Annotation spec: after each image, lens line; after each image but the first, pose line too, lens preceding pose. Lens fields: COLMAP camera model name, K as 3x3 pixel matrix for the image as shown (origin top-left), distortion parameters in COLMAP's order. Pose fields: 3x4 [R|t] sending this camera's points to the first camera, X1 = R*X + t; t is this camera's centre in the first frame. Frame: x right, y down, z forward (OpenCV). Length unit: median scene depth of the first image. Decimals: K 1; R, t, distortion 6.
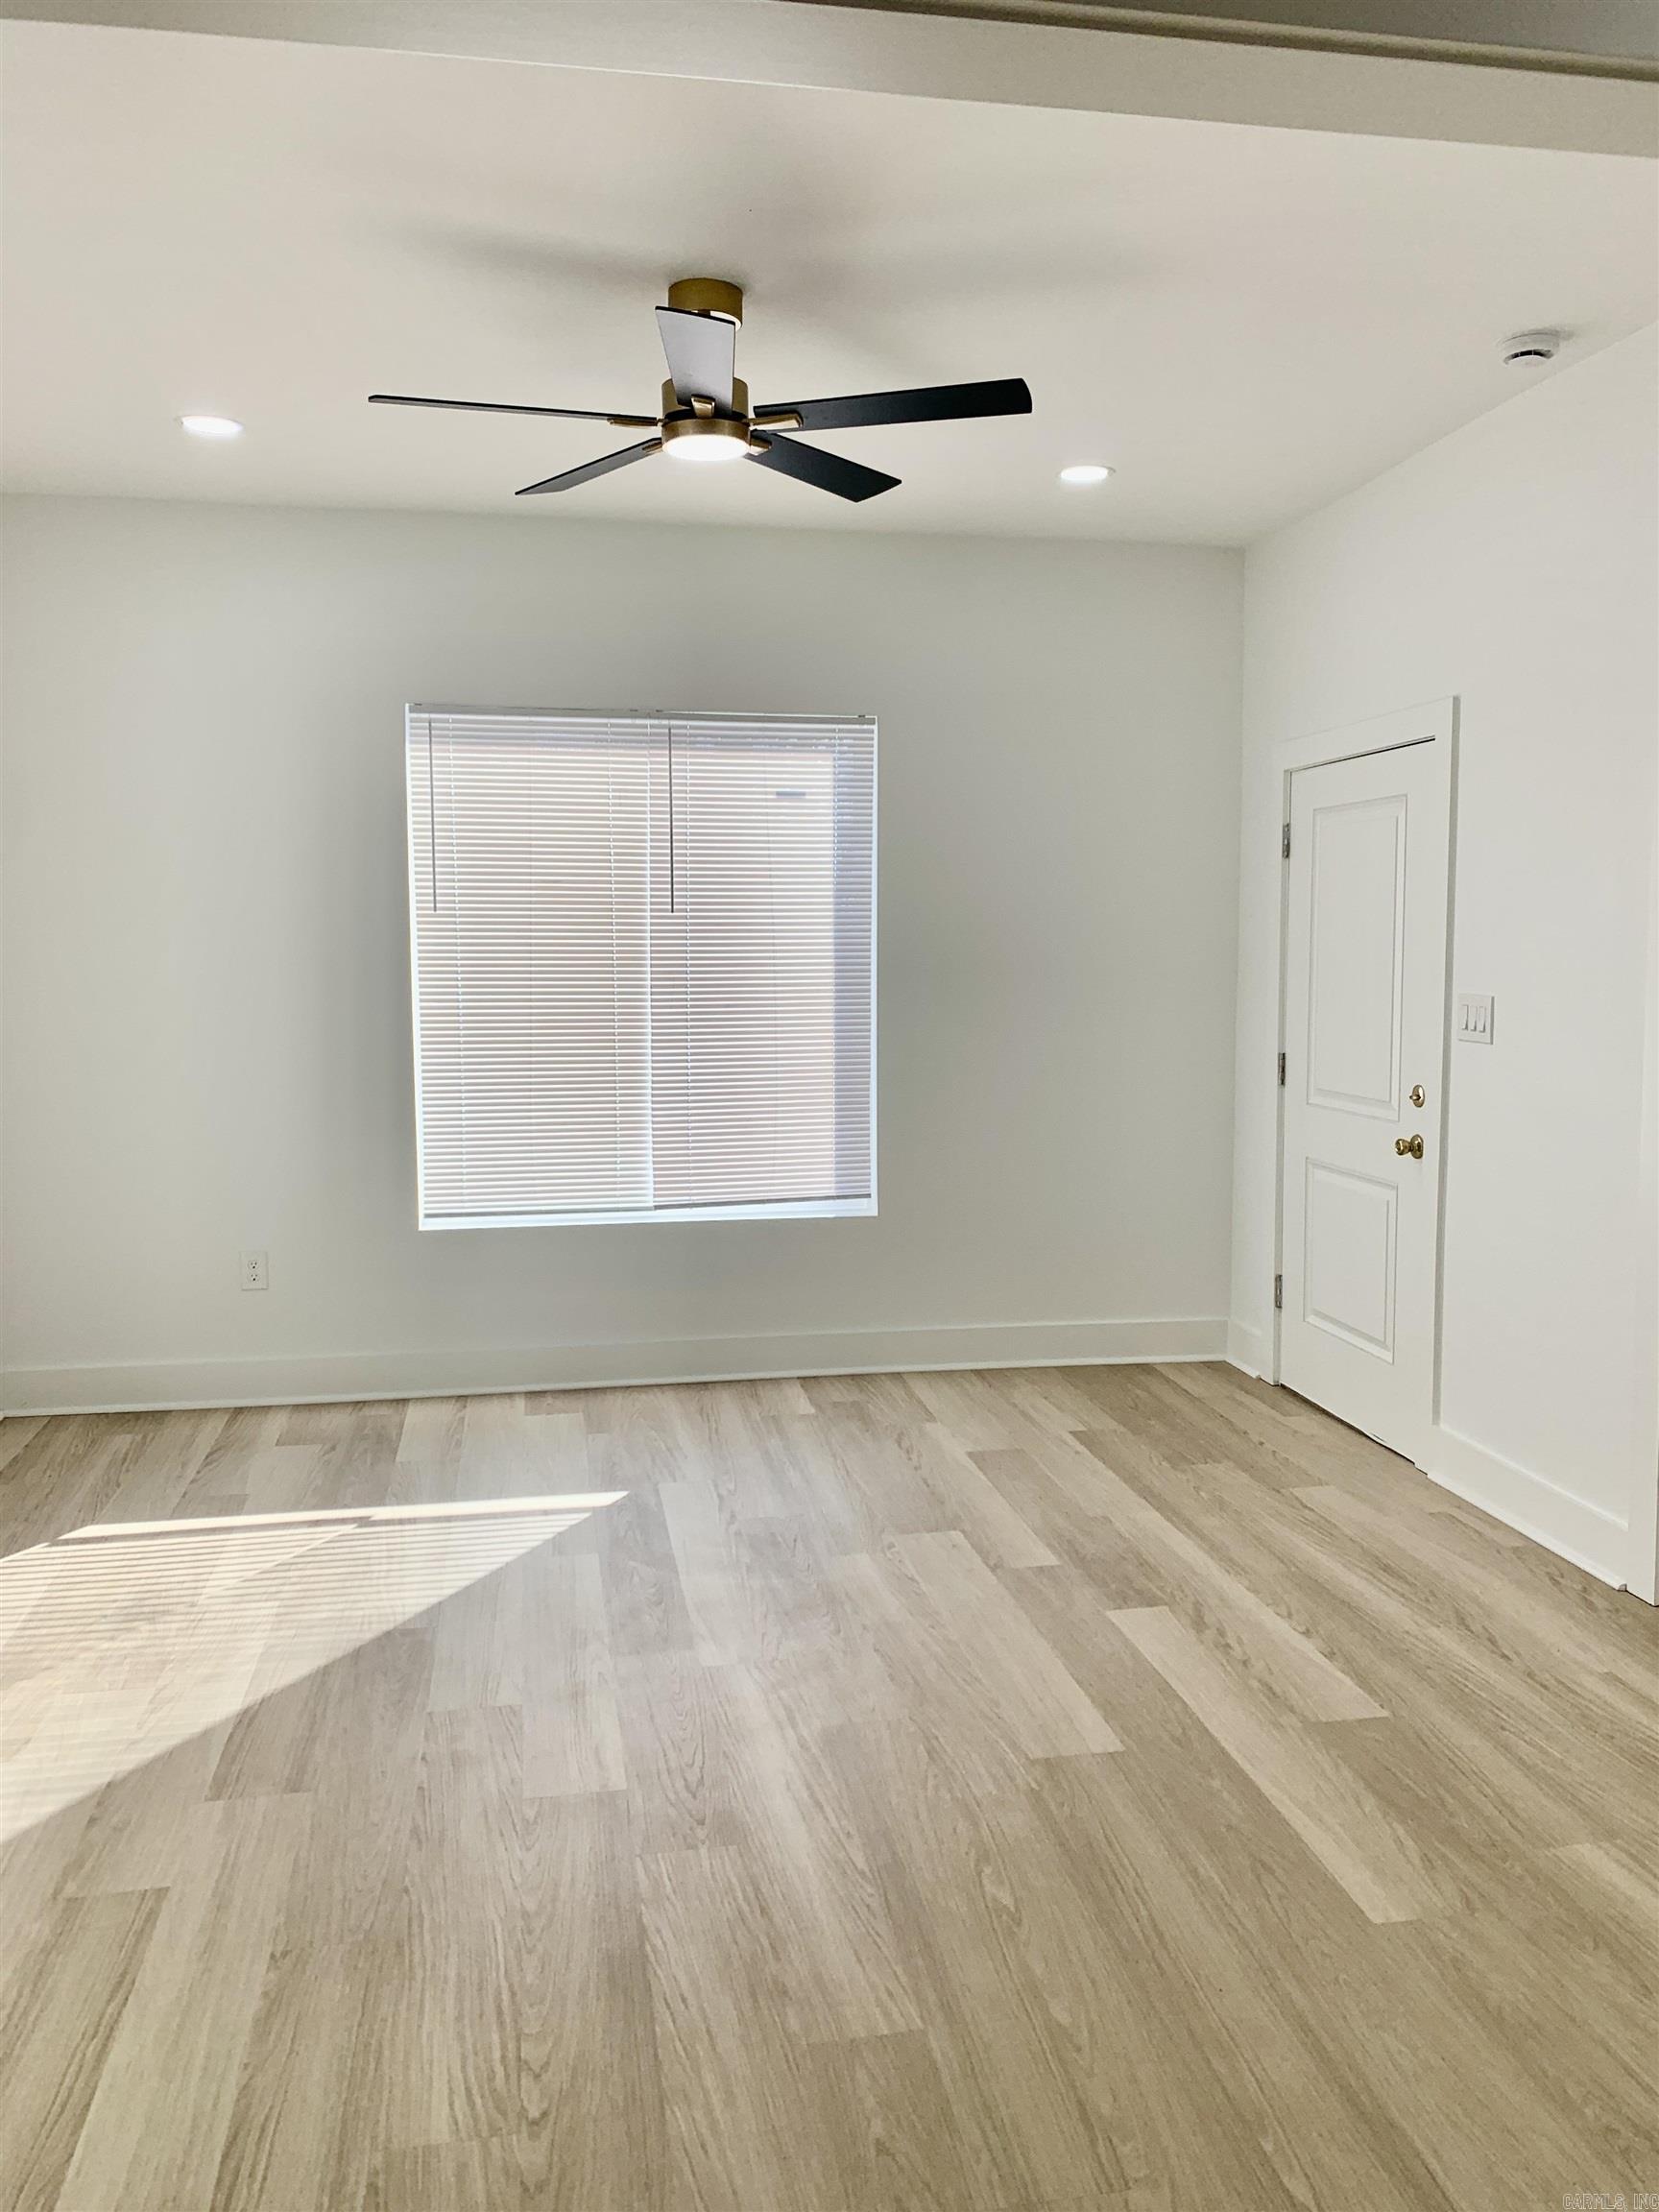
lens RADIAL K [[1687.0, 0, 829.5], [0, 1687.0, 1106.0], [0, 0, 1]] dist [0.011977, -0.001372]
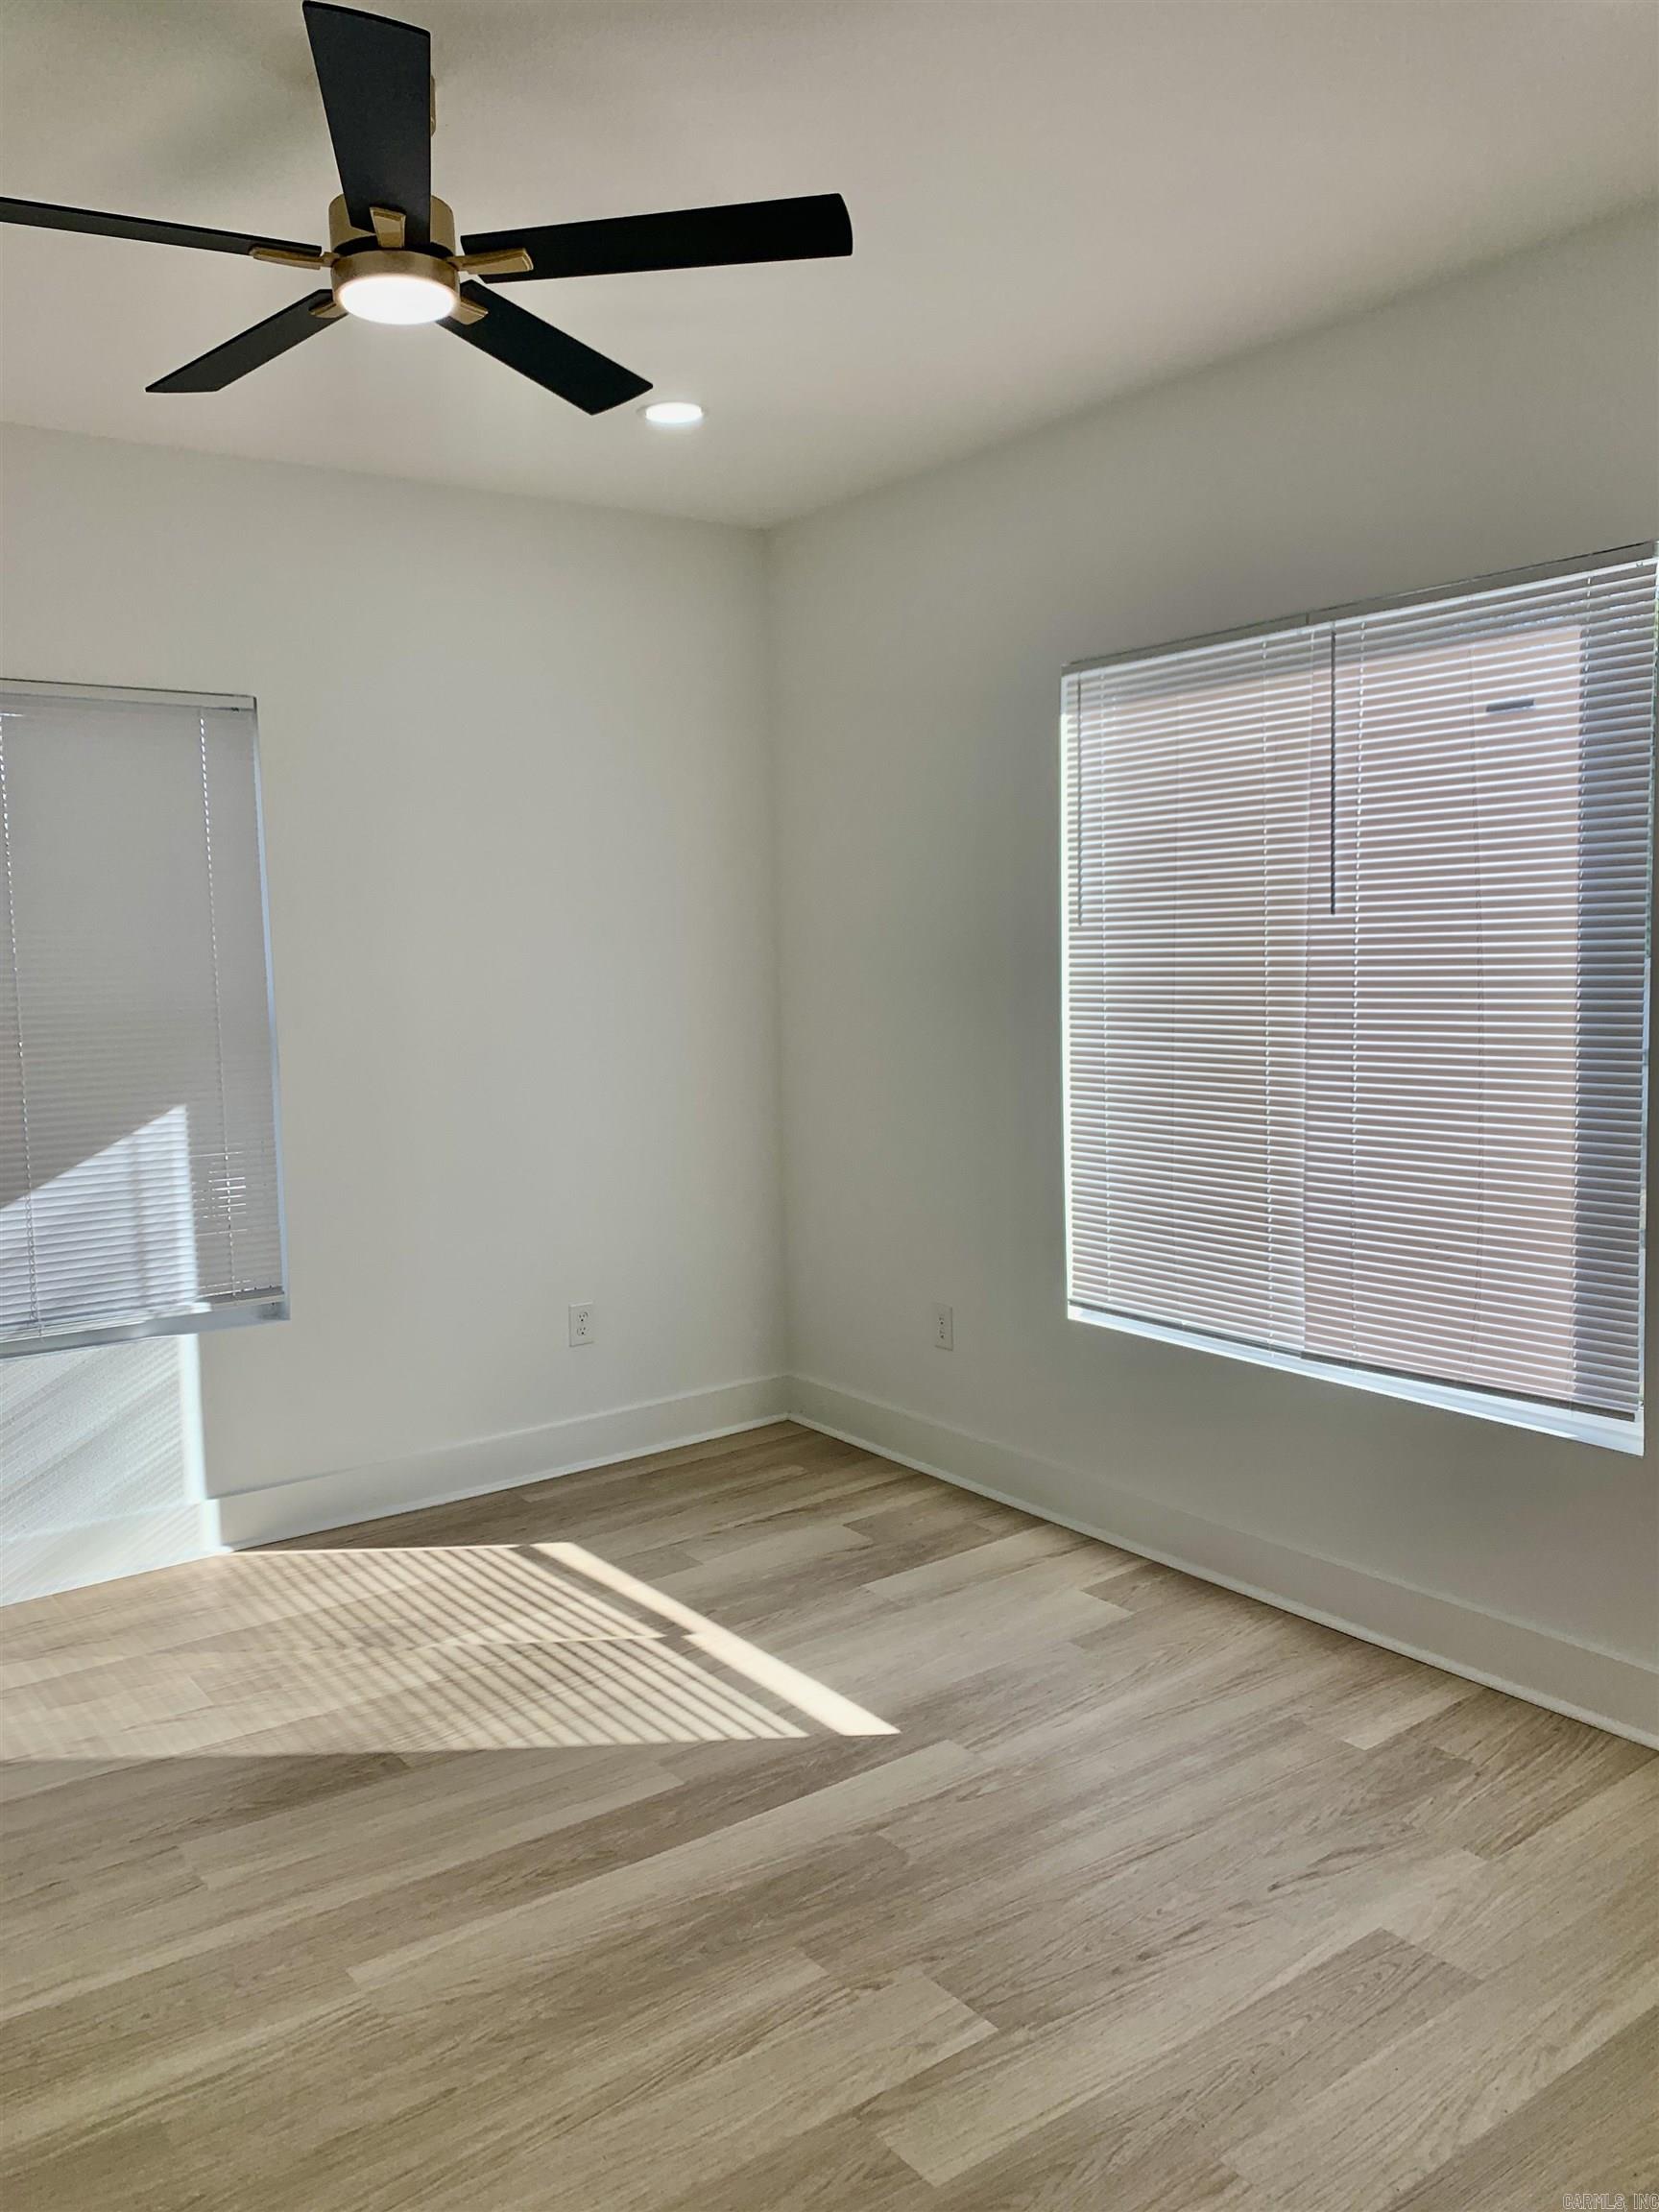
lens RADIAL K [[1694.4, 0, 829.5], [0, 1694.4, 1106.0], [0, 0, 1]] dist [0.070822, -0.096640]
pose [[0.425854, 0.078765, -0.901357, 0.518542], [-0.058392, 0.996519, 0.059493, -0.083840], [0.902906, 0.027297, 0.428971, 0.656775]]
